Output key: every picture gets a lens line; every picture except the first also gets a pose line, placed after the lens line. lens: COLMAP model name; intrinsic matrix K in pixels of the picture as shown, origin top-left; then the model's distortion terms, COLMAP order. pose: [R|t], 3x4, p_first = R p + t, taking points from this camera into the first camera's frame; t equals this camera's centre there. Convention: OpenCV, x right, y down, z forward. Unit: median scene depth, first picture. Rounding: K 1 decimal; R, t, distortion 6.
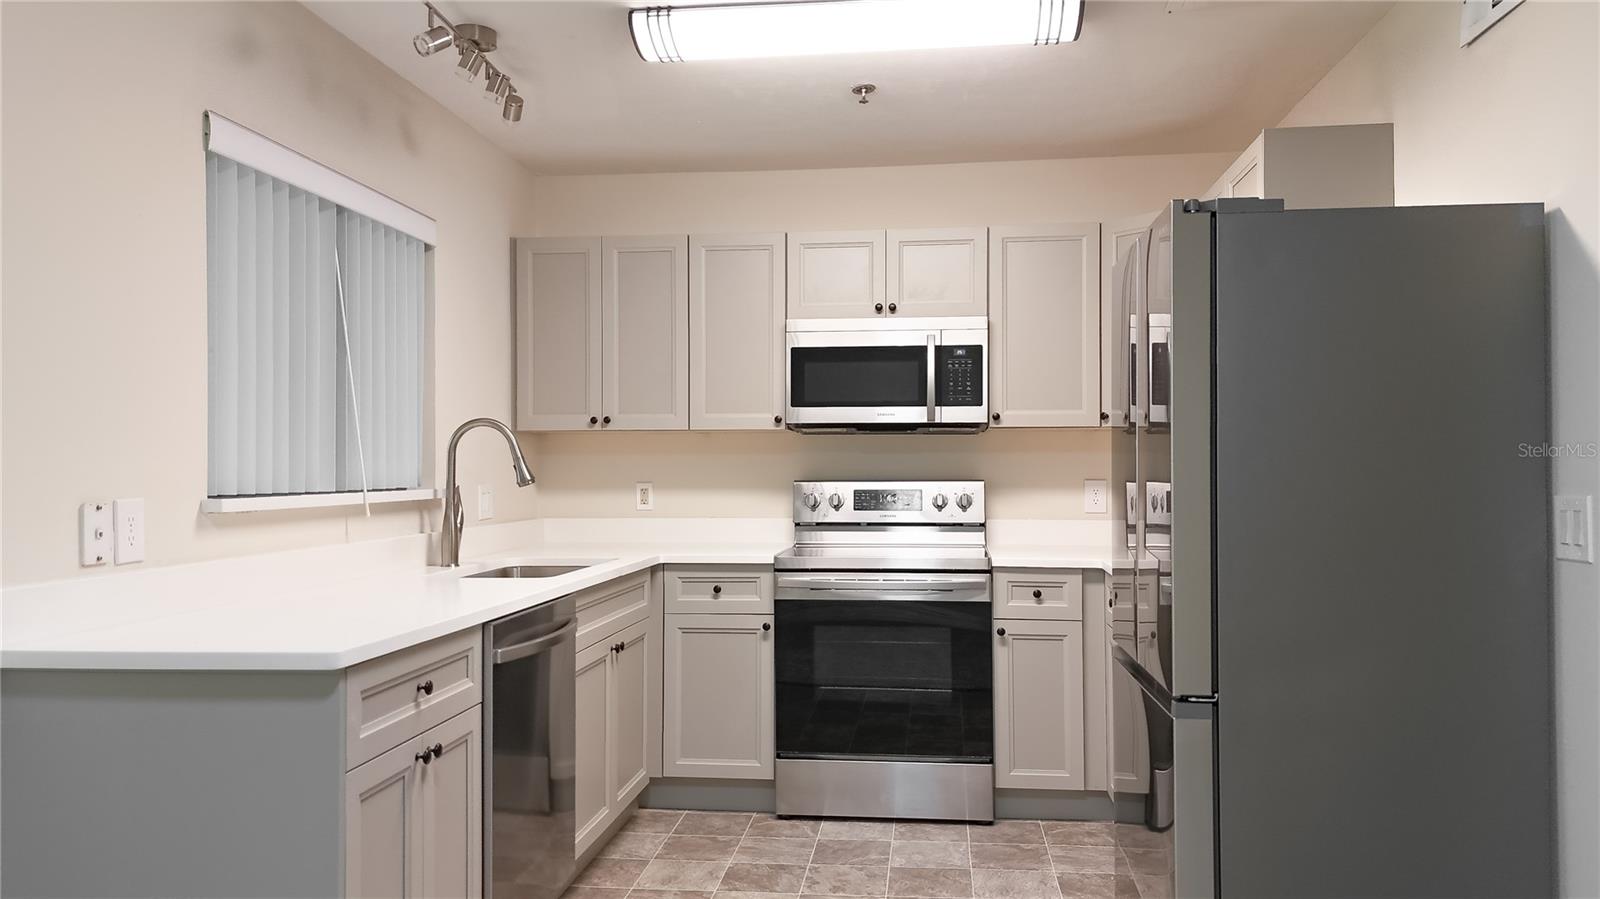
lens RADIAL K [[1181.9, 0, 807.0], [0, 1181.9, 442.9], [0, 0, 1]] dist [0.091721, -0.076291]
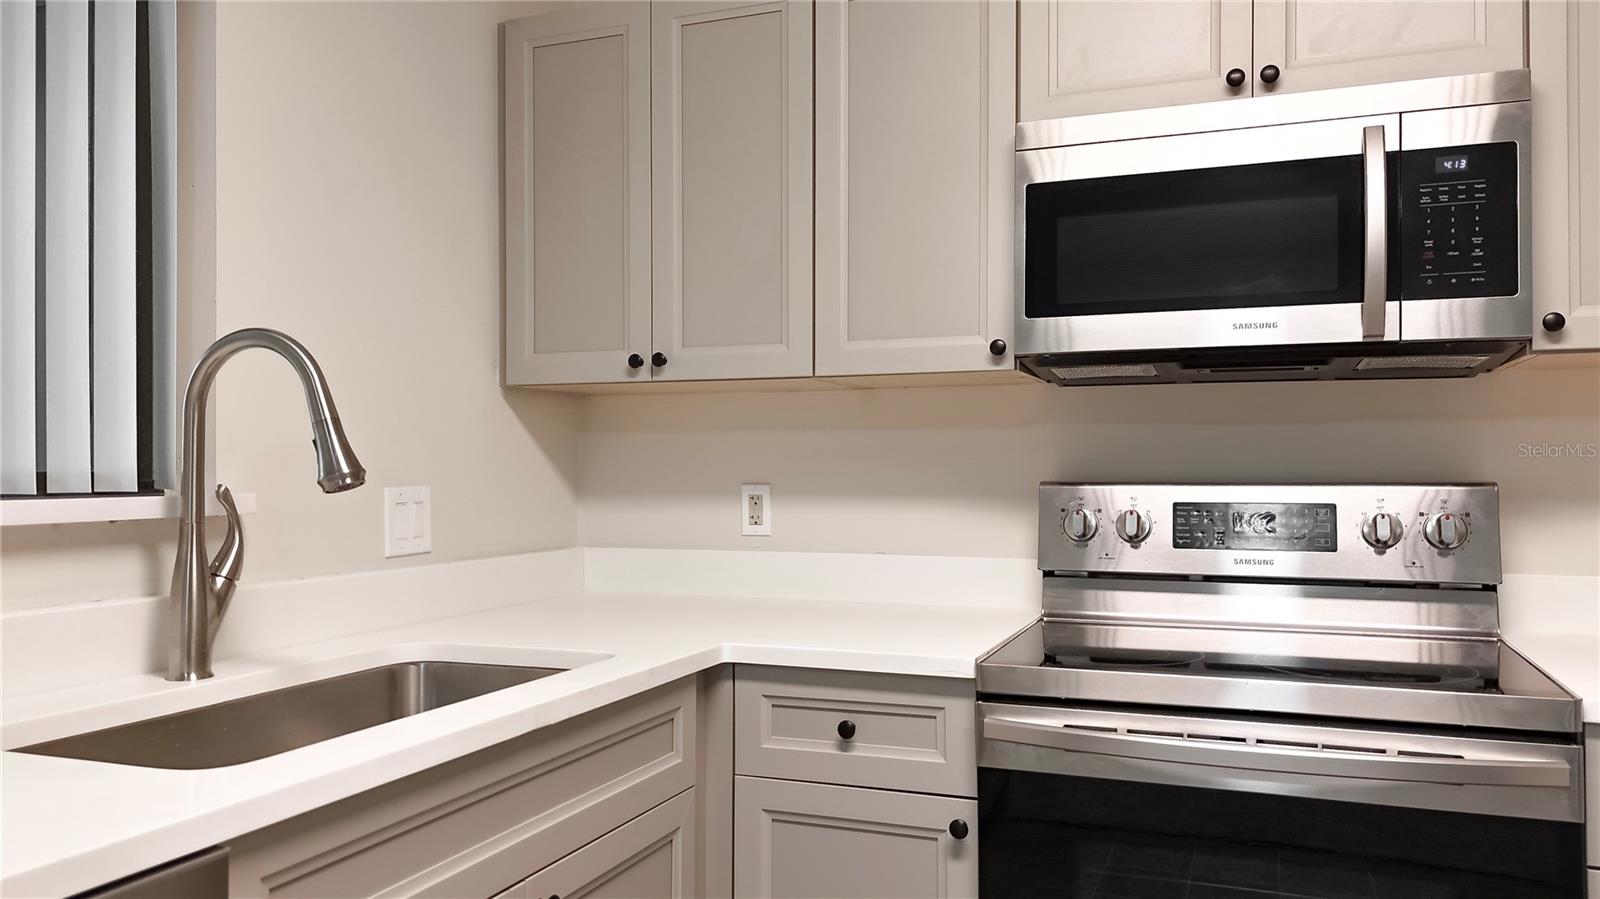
lens RADIAL K [[1181.9, 0, 807.0], [0, 1181.9, 442.9], [0, 0, 1]] dist [0.091721, -0.076291]
pose [[0.967735, -0.004272, -0.251935, 0.019772], [0.003666, 0.999989, -0.002875, 0.018441], [0.251944, 0.001859, 0.967740, 0.545869]]
